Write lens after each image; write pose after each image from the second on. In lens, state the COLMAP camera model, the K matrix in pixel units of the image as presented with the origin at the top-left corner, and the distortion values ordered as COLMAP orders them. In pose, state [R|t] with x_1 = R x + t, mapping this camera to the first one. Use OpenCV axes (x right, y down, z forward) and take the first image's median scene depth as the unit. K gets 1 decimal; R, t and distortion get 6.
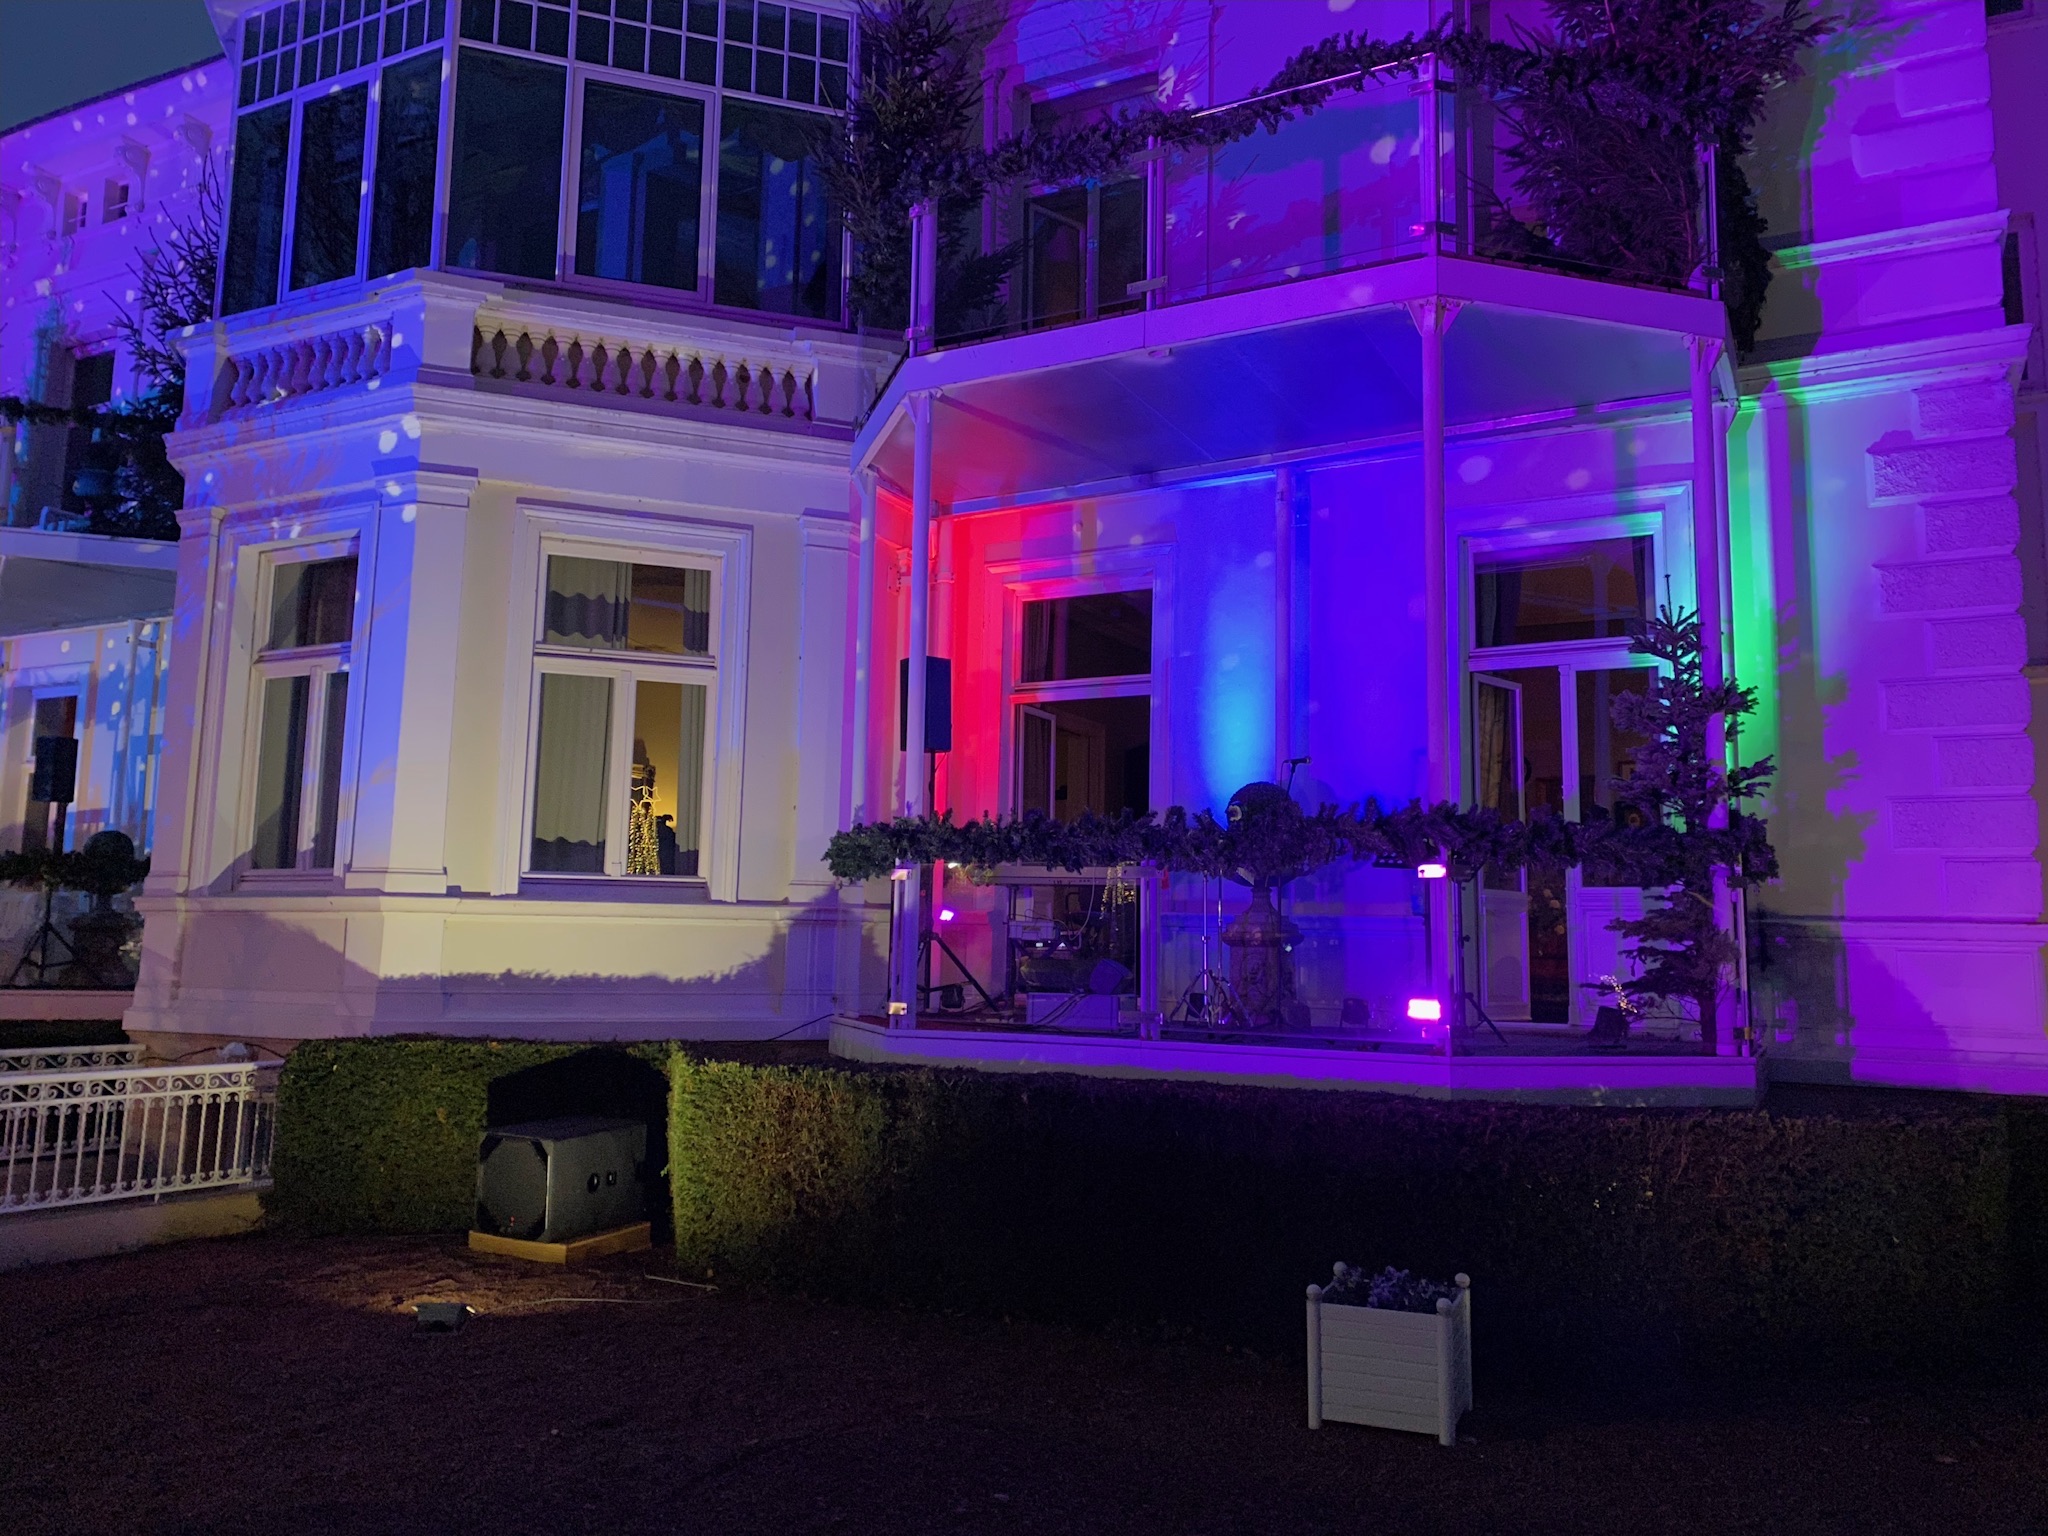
lens RADIAL K [[1536.8, 0, 1024.0], [0, 1536.8, 768.0], [0, 0, 1]] dist [0.017306, -0.009901]
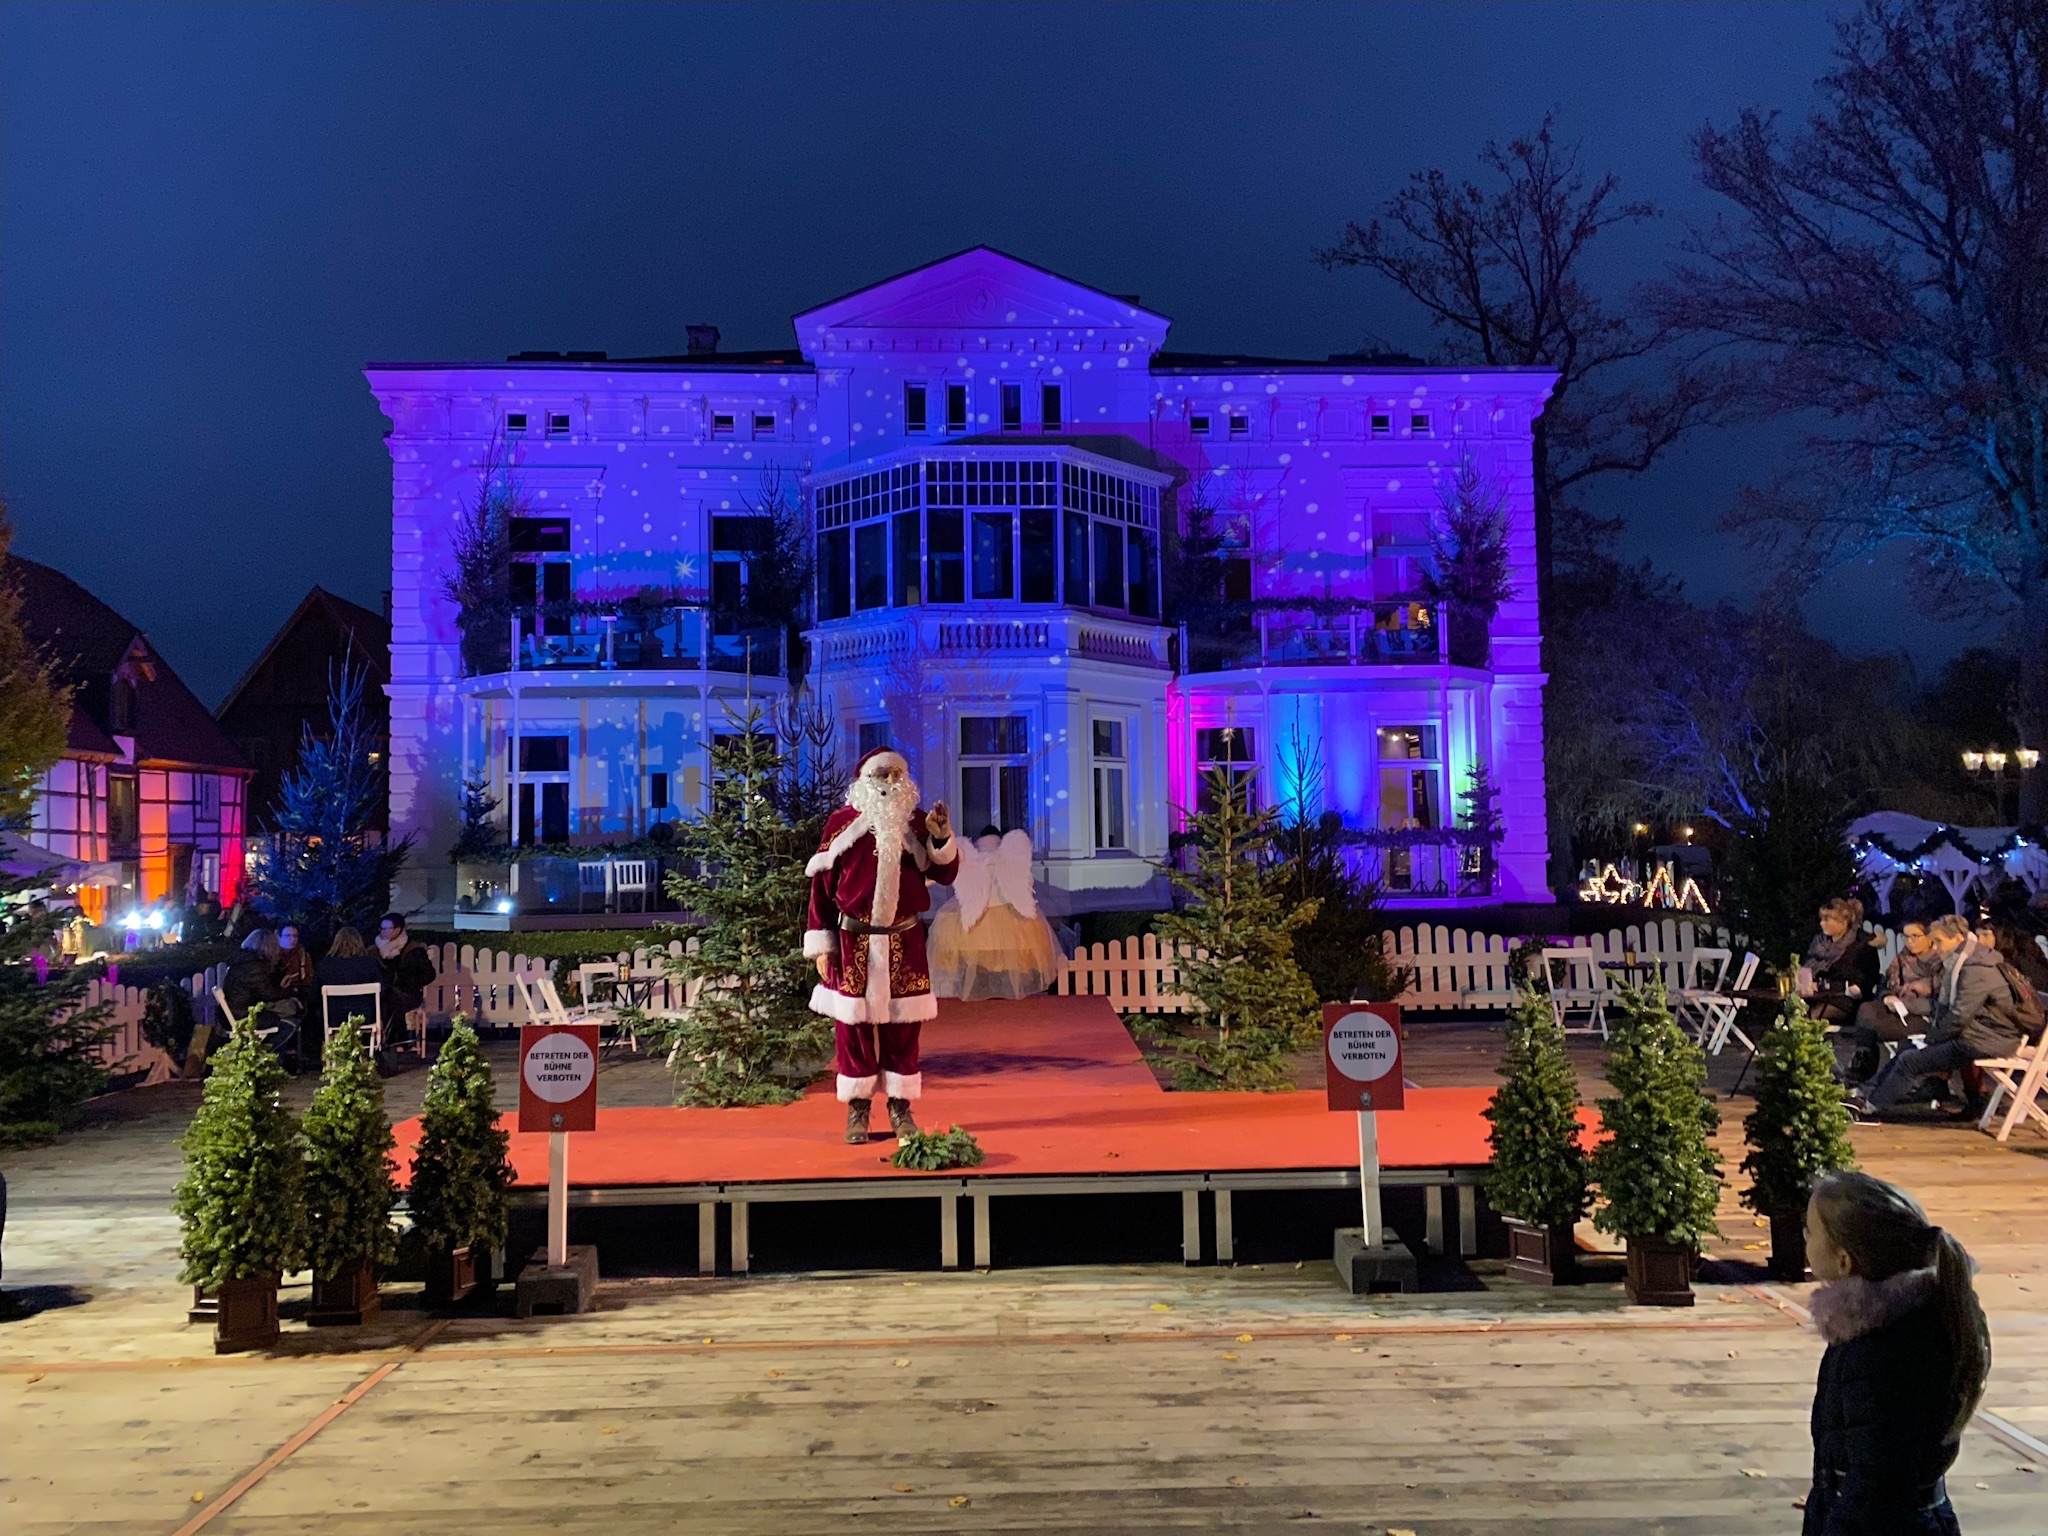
lens RADIAL K [[1553.6, 0, 1015.9], [0, 1553.6, 746.6], [0, 0, 1]] dist [0.014119, -0.001293]
pose [[0.876282, 0.006741, 0.481752, -1.593430], [-0.027385, 0.998982, 0.035834, -0.179032], [-0.481020, -0.044593, 0.875575, -1.119746]]
